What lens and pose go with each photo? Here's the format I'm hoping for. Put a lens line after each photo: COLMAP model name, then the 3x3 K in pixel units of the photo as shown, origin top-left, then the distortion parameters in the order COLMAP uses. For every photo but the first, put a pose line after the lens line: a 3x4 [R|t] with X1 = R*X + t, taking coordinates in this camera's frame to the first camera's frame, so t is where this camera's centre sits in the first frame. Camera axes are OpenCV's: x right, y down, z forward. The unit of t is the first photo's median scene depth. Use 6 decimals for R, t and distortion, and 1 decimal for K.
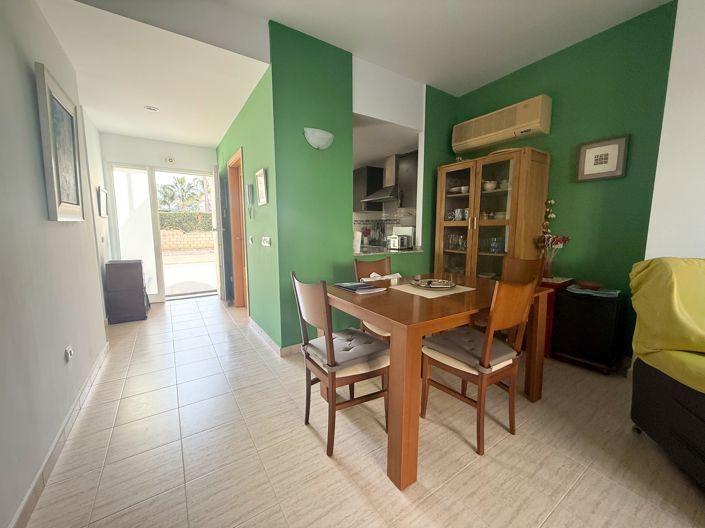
lens RADIAL K [[279.1, 0, 353.0], [0, 279.1, 262.1], [0, 0, 1]] dist [-0.001927, -0.000659]
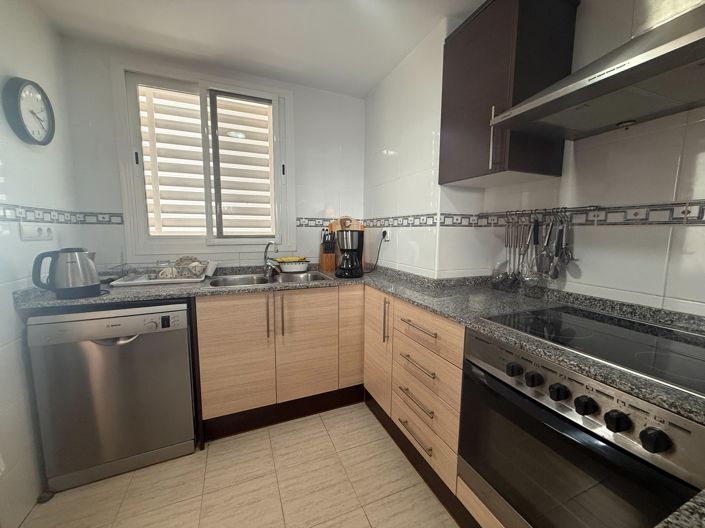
lens RADIAL K [[279.1, 0, 350.1], [0, 279.1, 262.0], [0, 0, 1]] dist [-0.001927, -0.000659]
pose [[0.981277, 0.020906, -0.191466, -0.034737], [-0.020865, 0.999780, 0.002231, -0.099805], [0.191470, 0.001806, 0.981497, 0.712723]]
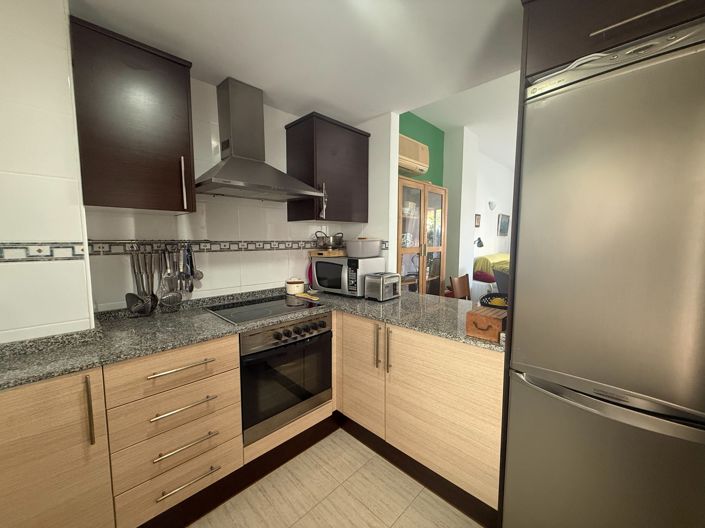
lens RADIAL K [[279.1, 0, 348.5], [0, 279.1, 263.8], [0, 0, 1]] dist [-0.001927, -0.000659]
pose [[-0.189906, -0.089135, 0.977748, -0.273218], [0.112704, 0.987308, 0.111897, -0.139173], [-0.975312, 0.131446, -0.177450, 0.866465]]
